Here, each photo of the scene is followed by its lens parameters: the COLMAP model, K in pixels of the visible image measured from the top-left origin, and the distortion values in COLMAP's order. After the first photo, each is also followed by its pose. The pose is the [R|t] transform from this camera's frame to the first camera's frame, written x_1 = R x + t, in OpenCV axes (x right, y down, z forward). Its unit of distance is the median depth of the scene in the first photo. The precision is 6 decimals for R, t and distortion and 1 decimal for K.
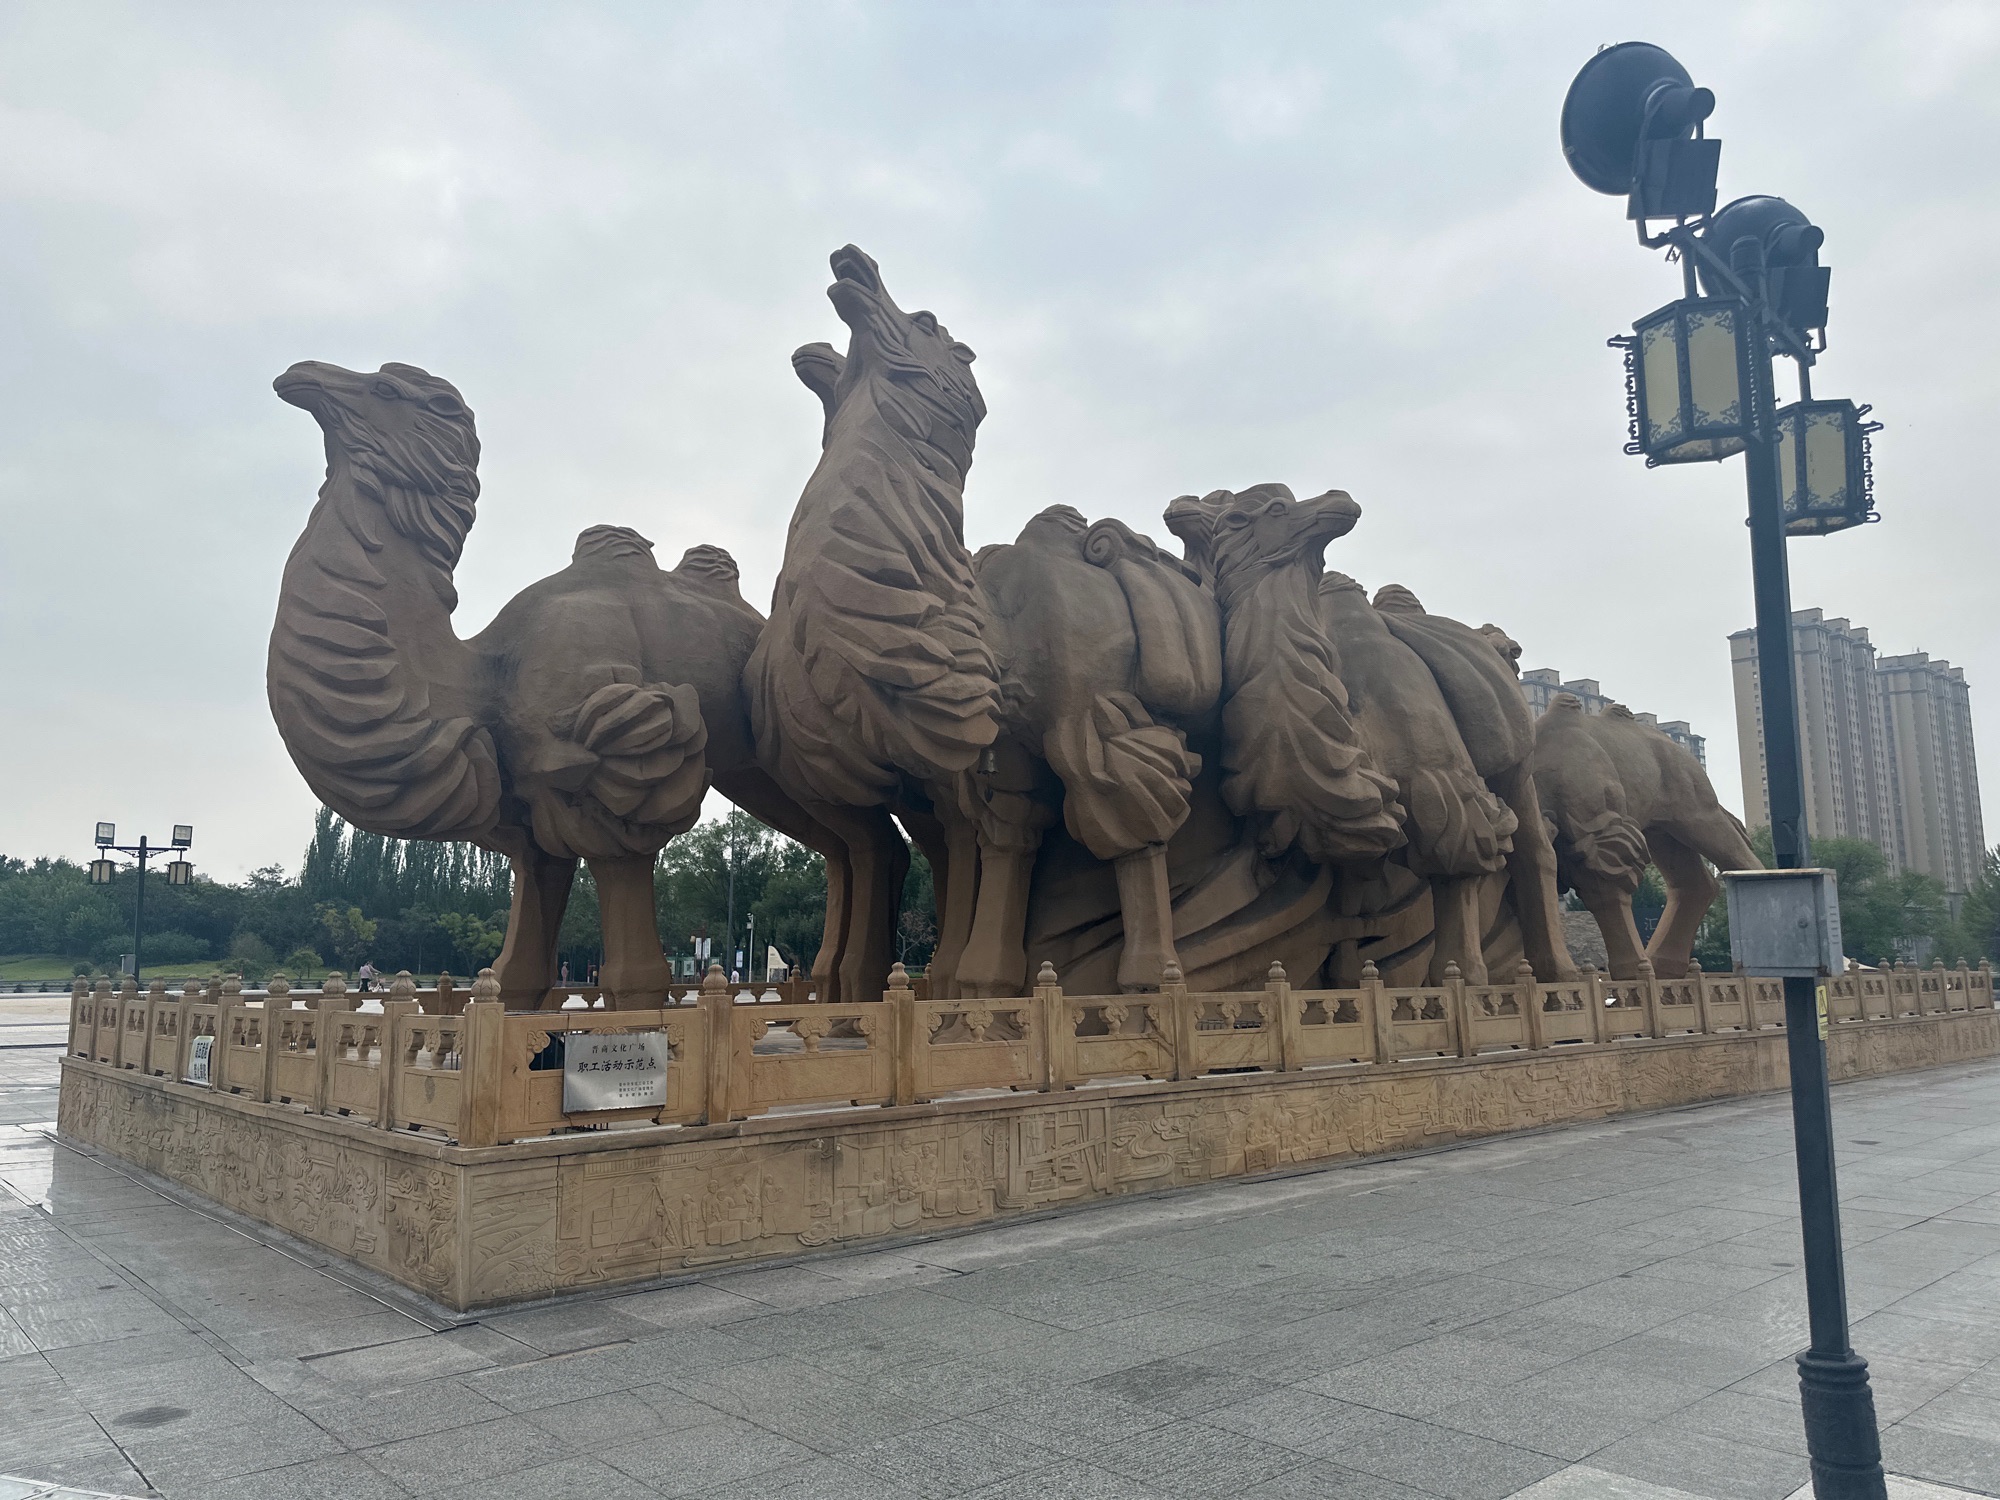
lens RADIAL K [[1403.7, 0, 1000.0], [0, 1403.7, 750.0], [0, 0, 1]] dist [0.004583, -0.021975]
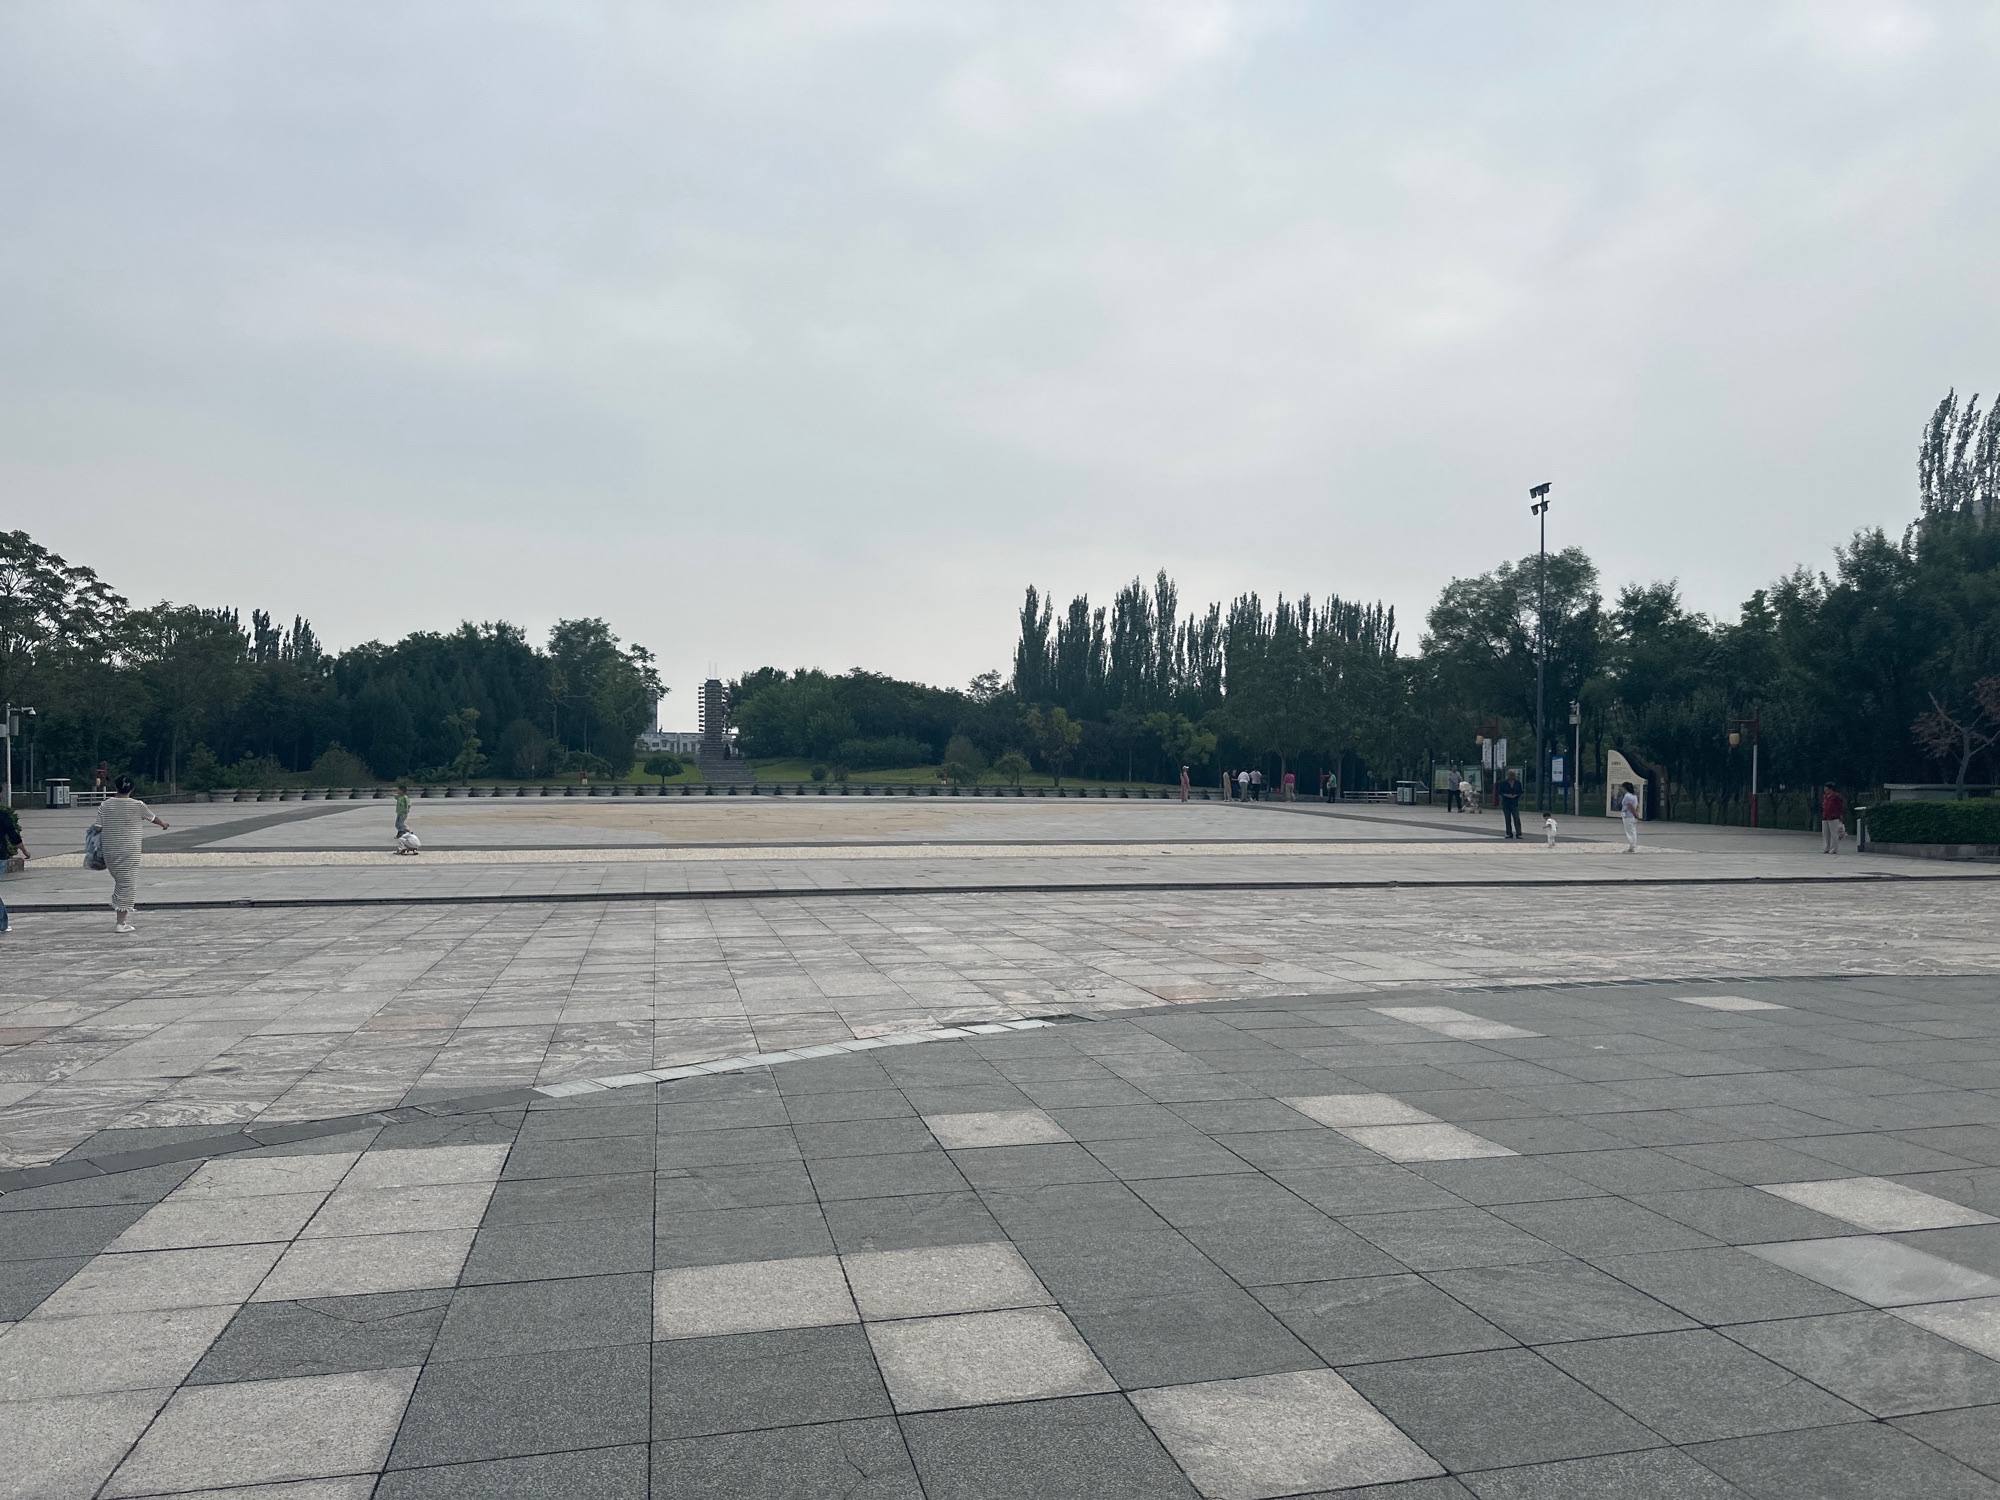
lens RADIAL K [[1403.7, 0, 1000.0], [0, 1403.7, 750.0], [0, 0, 1]] dist [0.004583, -0.021975]
pose [[0.883641, 0.004858, -0.468140, -0.060725], [0.058356, 0.991004, 0.120435, 0.024477], [0.464514, -0.133740, 0.875409, 0.163310]]
